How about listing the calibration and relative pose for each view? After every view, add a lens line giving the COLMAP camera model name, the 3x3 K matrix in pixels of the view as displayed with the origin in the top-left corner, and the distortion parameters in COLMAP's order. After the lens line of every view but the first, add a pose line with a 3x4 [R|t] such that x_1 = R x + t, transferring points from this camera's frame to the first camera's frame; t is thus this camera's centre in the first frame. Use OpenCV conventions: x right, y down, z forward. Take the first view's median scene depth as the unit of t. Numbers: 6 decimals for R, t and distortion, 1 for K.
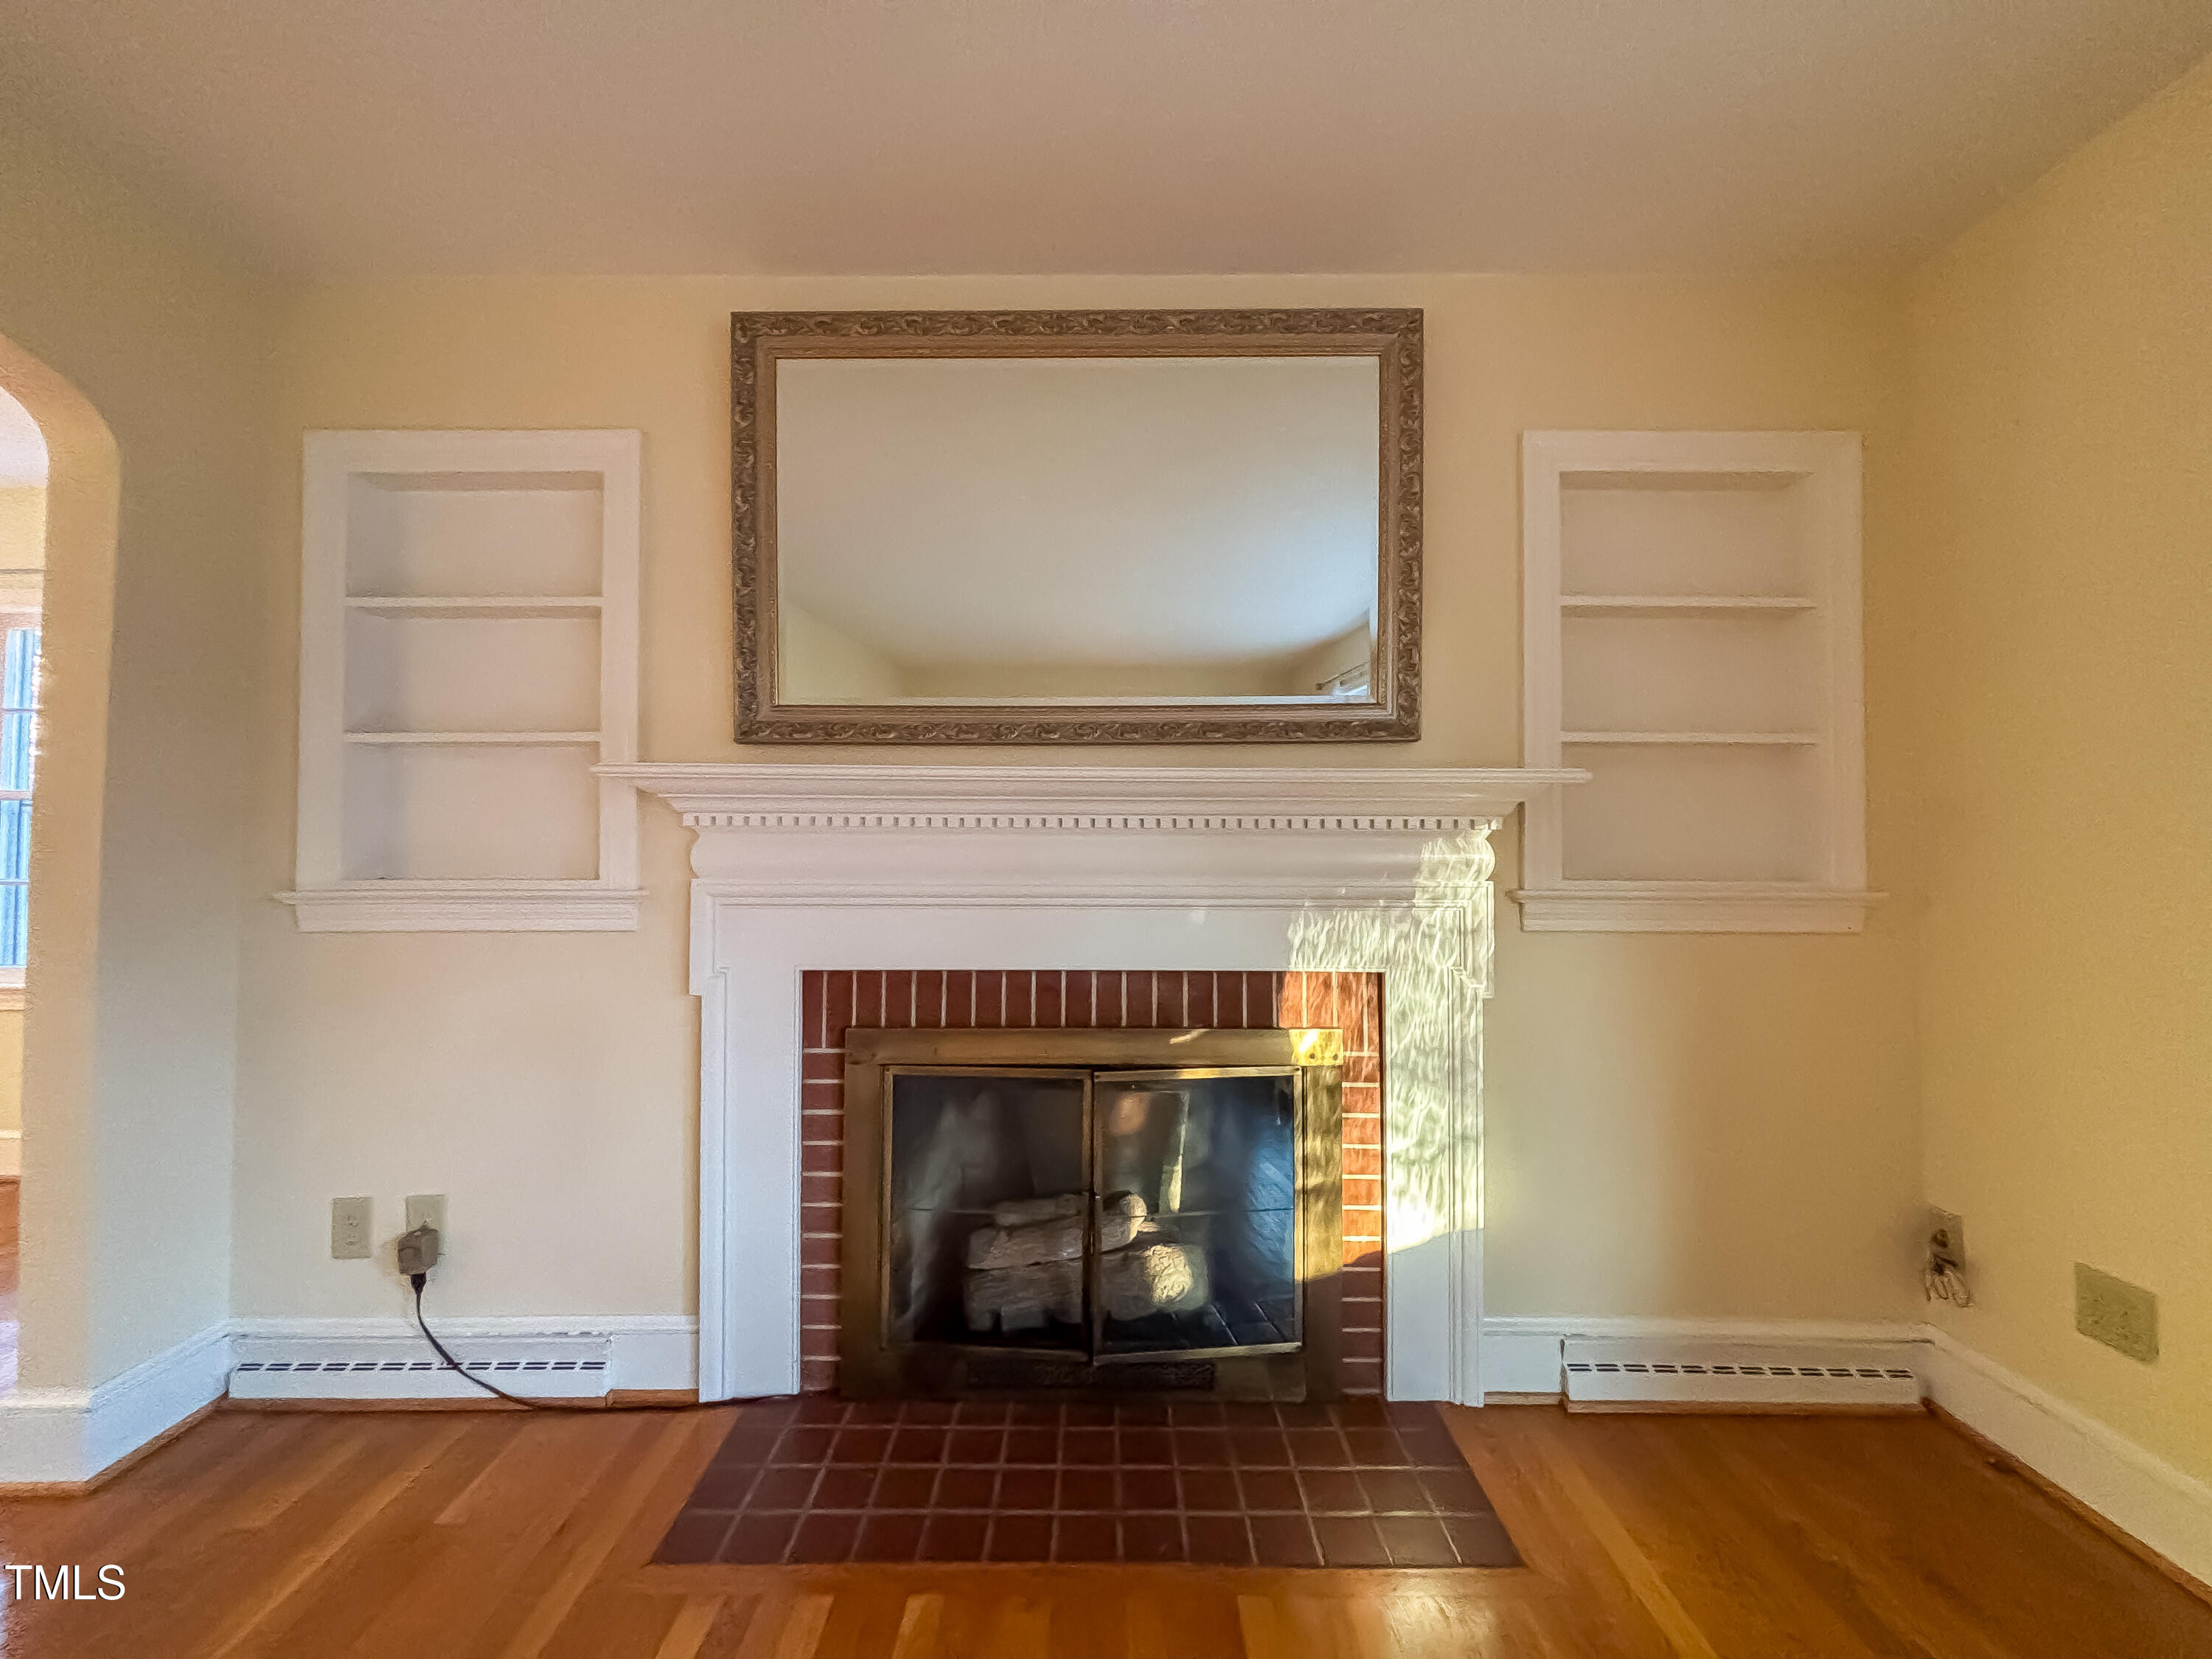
lens RADIAL K [[907.5, 0, 1106.0], [0, 907.5, 829.5], [0, 0, 1]] dist [0.025733, -0.000024]
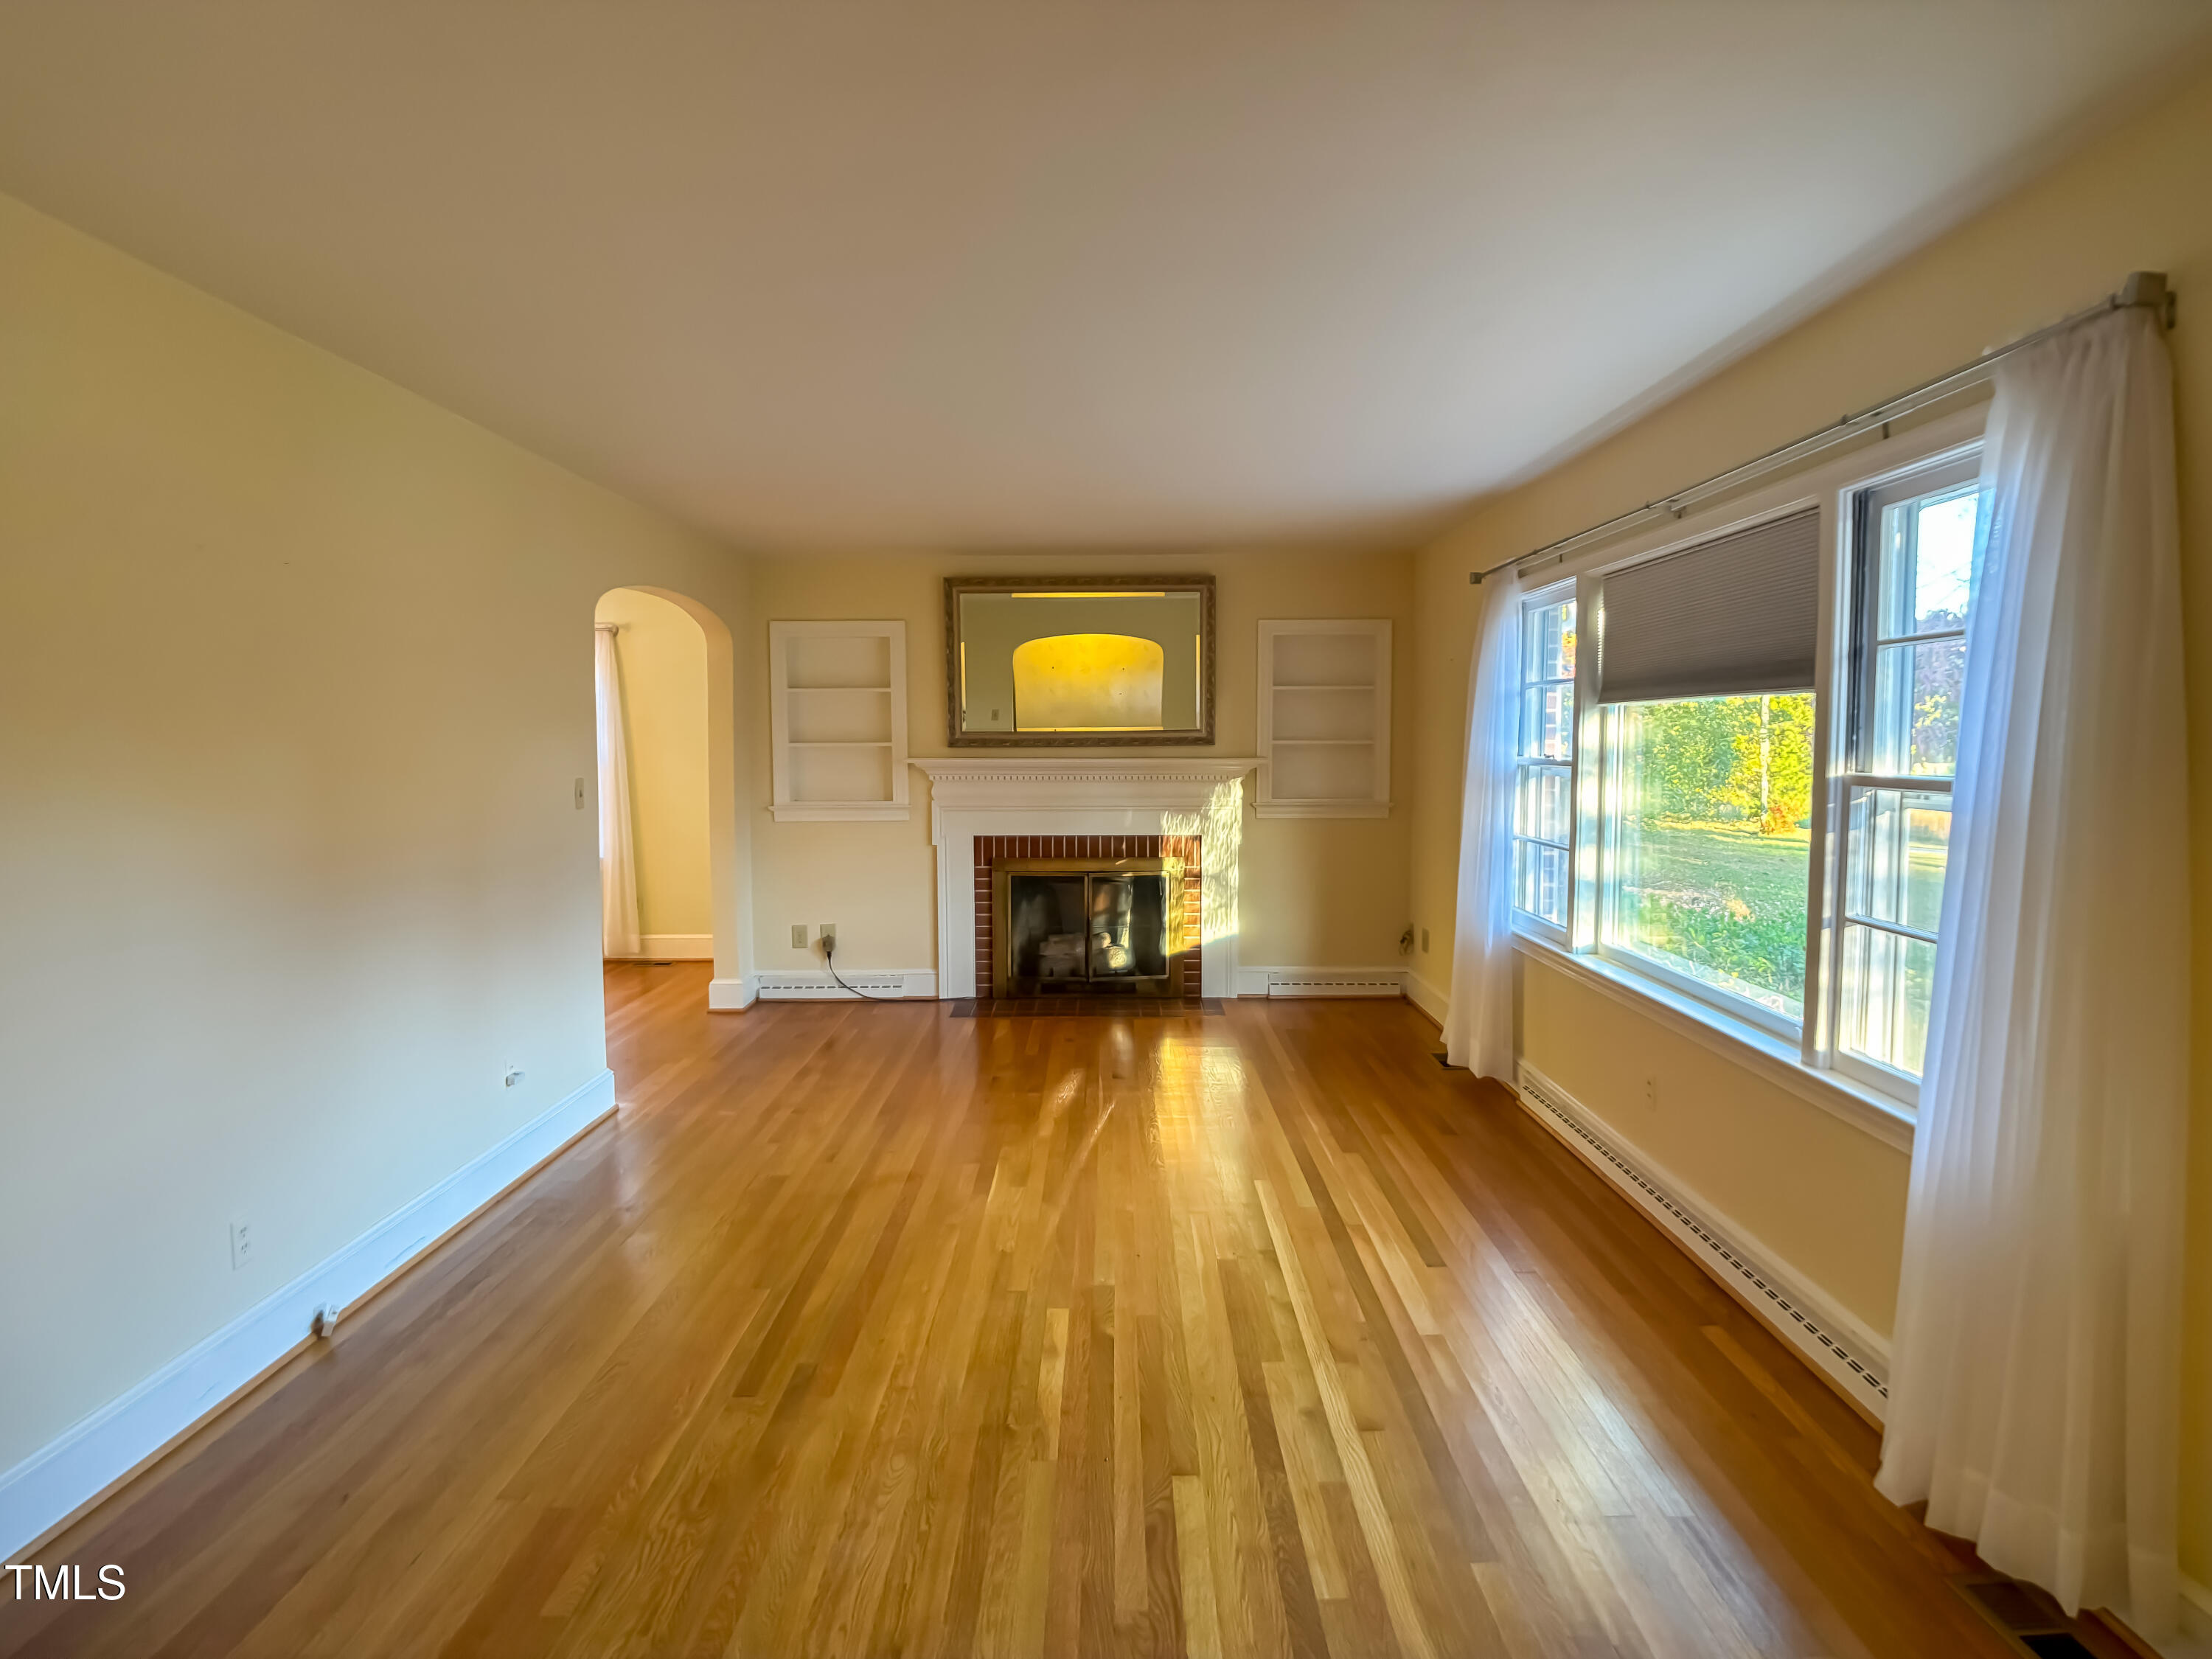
lens RADIAL K [[1292.9, 0, 1106.0], [0, 1292.9, 829.5], [0, 0, 1]] dist [0.003131, 0.001250]
pose [[0.999940, -0.005383, 0.009492, 0.002234], [0.004608, 0.996790, 0.079923, -0.151048], [-0.009892, -0.079874, 0.996756, -2.602967]]
